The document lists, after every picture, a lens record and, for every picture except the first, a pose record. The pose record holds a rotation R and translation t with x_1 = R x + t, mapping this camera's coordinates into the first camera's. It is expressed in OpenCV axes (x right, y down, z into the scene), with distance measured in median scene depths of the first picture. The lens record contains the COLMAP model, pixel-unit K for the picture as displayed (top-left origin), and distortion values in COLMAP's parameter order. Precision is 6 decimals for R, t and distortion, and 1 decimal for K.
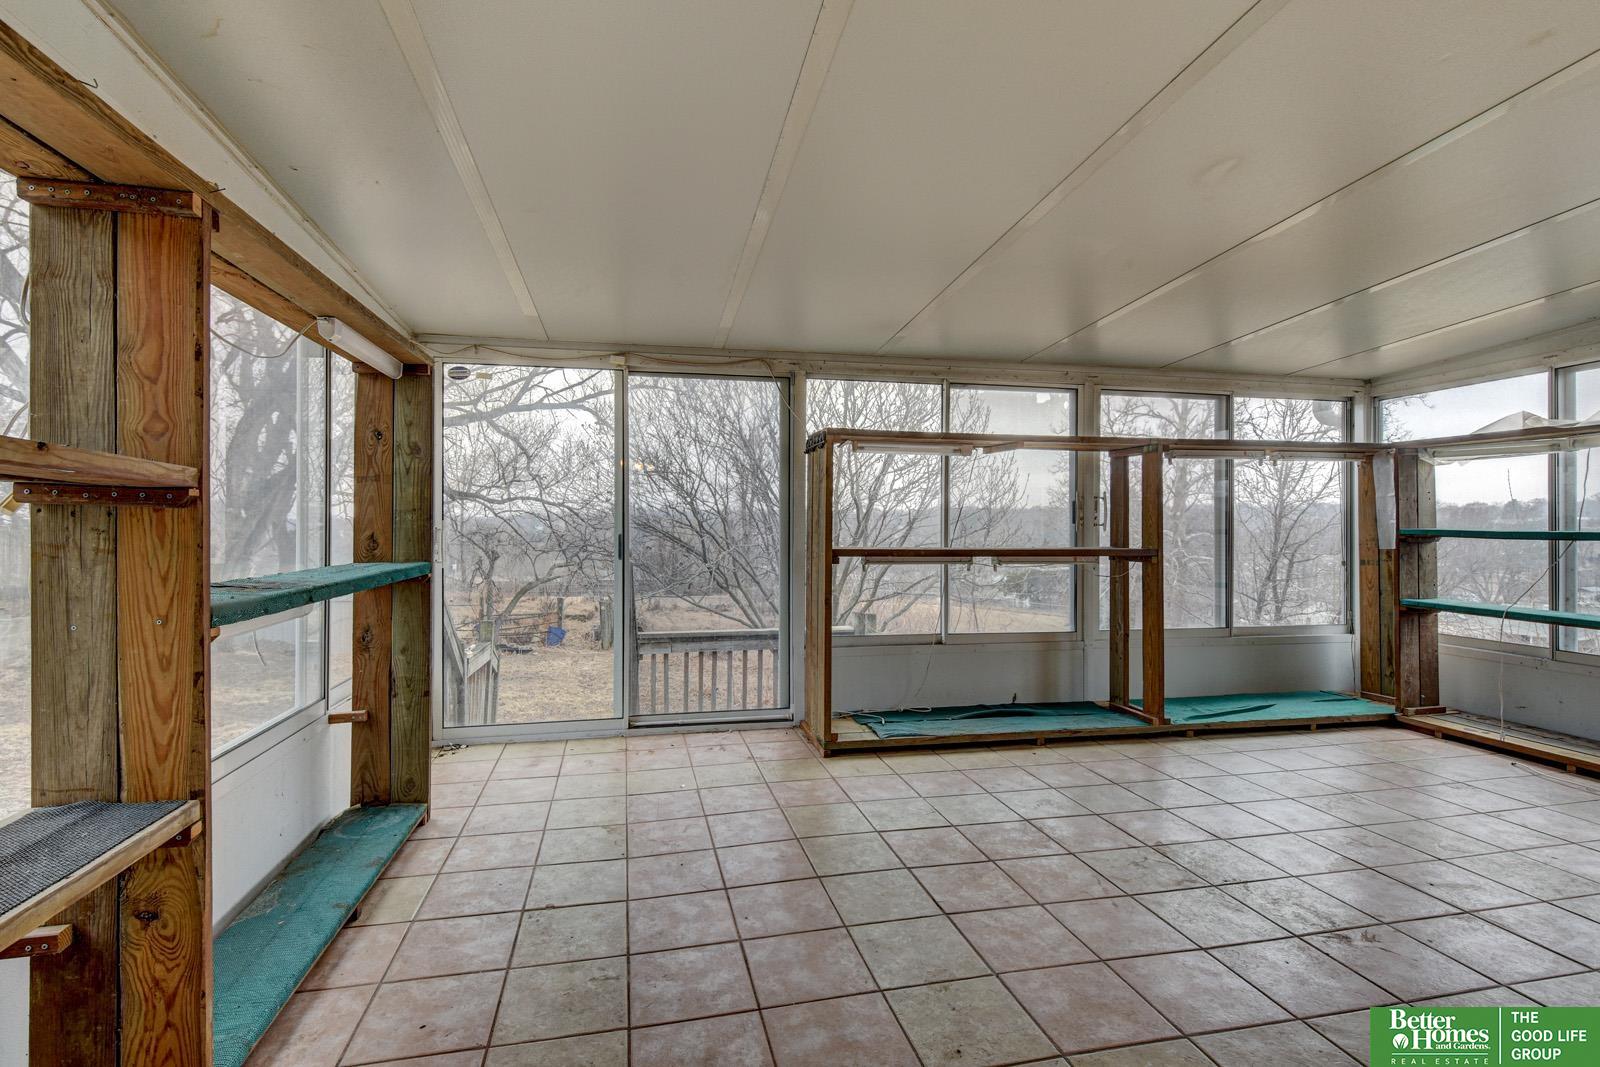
lens RADIAL K [[767.1, 0, 794.8], [0, 767.1, 537.9], [0, 0, 1]] dist [0.001287, 0.000047]
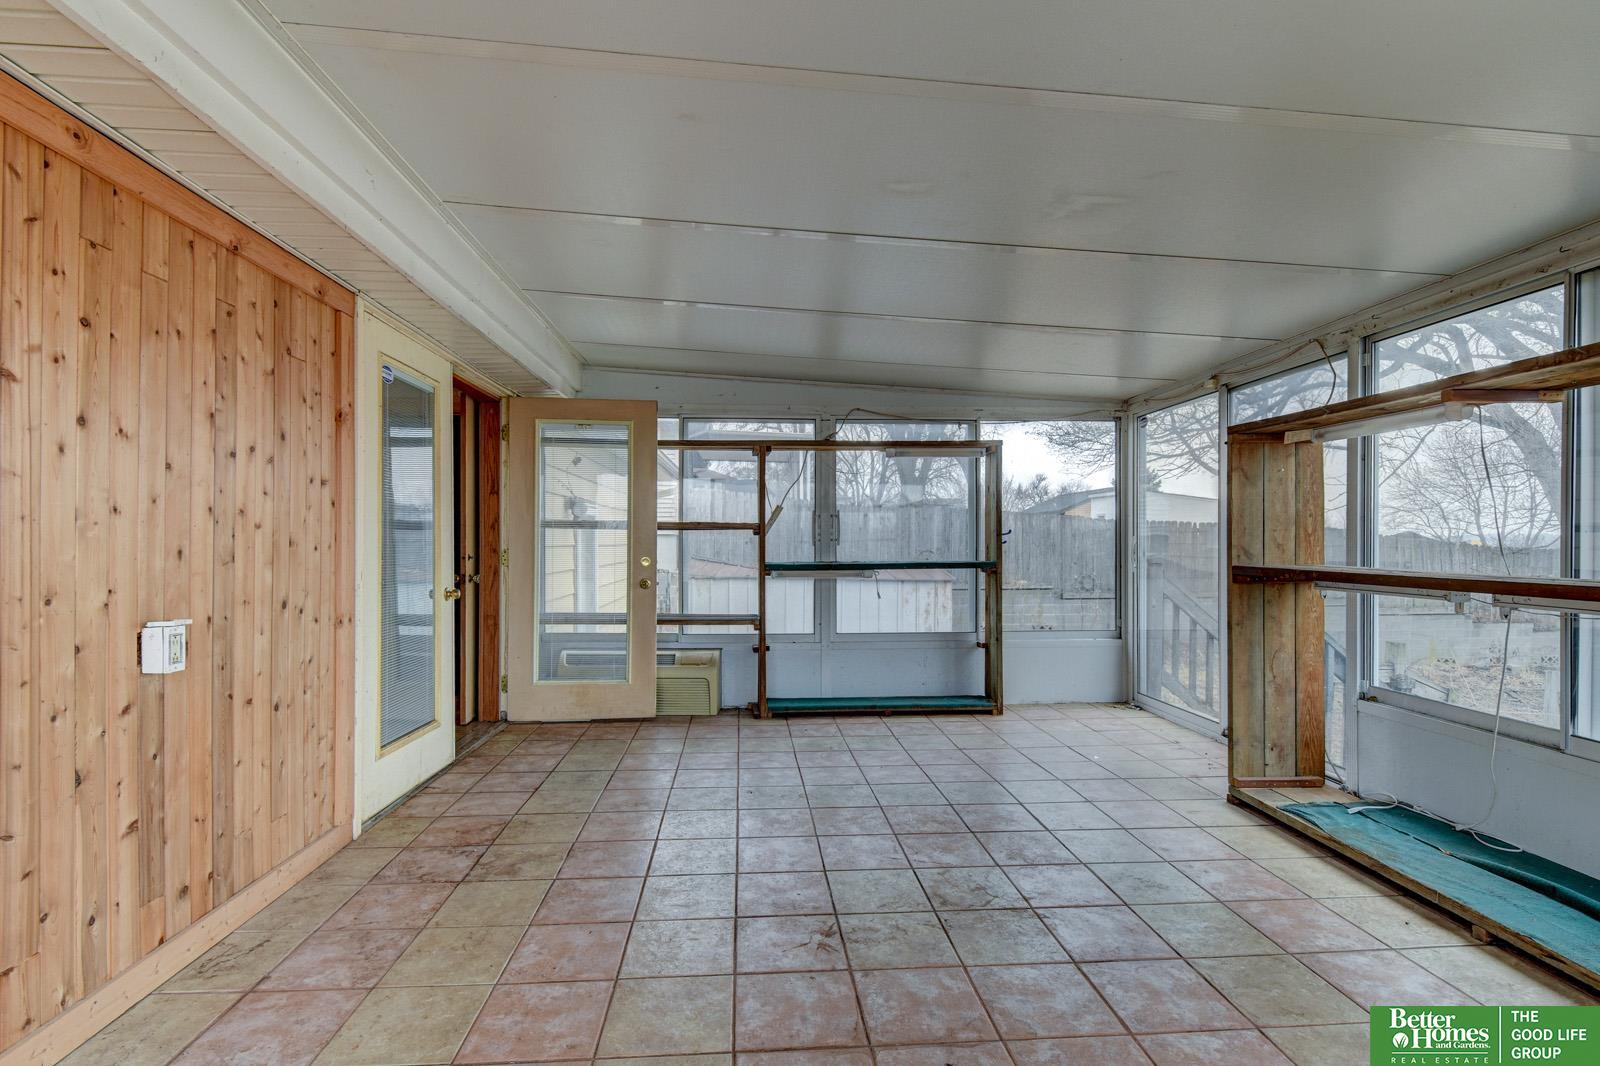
lens RADIAL K [[767.1, 0, 794.8], [0, 767.1, 537.4], [0, 0, 1]] dist [0.001287, 0.000047]
pose [[-0.143141, -0.007588, -0.989673, 1.352550], [-0.022353, 0.999740, -0.004432, -0.007920], [0.989450, 0.021487, -0.143273, 0.843358]]
